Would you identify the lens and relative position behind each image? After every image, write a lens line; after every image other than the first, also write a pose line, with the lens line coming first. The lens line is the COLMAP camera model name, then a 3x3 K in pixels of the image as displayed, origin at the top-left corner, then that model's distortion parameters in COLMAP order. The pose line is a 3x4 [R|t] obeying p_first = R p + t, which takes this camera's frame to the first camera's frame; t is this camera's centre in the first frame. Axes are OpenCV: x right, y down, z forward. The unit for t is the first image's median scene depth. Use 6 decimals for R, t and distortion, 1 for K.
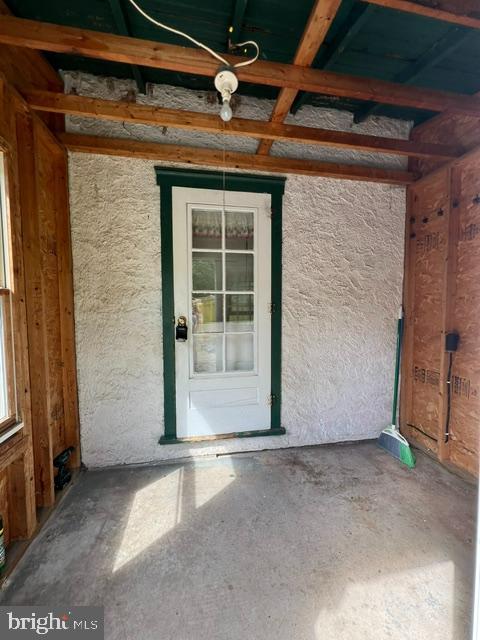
lens RADIAL K [[255.6, 0, 240.9], [0, 255.6, 320.6], [0, 0, 1]] dist [-0.003046, 0.000533]
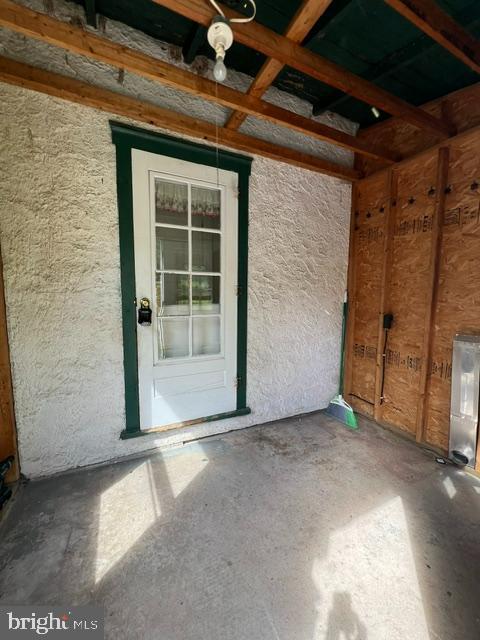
lens RADIAL K [[255.6, 0, 240.3], [0, 255.6, 320.7], [0, 0, 1]] dist [-0.003046, 0.000533]
pose [[0.963888, -0.015685, 0.265846, -0.151553], [0.003159, 0.998867, 0.047478, 0.022918], [-0.266290, -0.044923, 0.962846, 0.035771]]
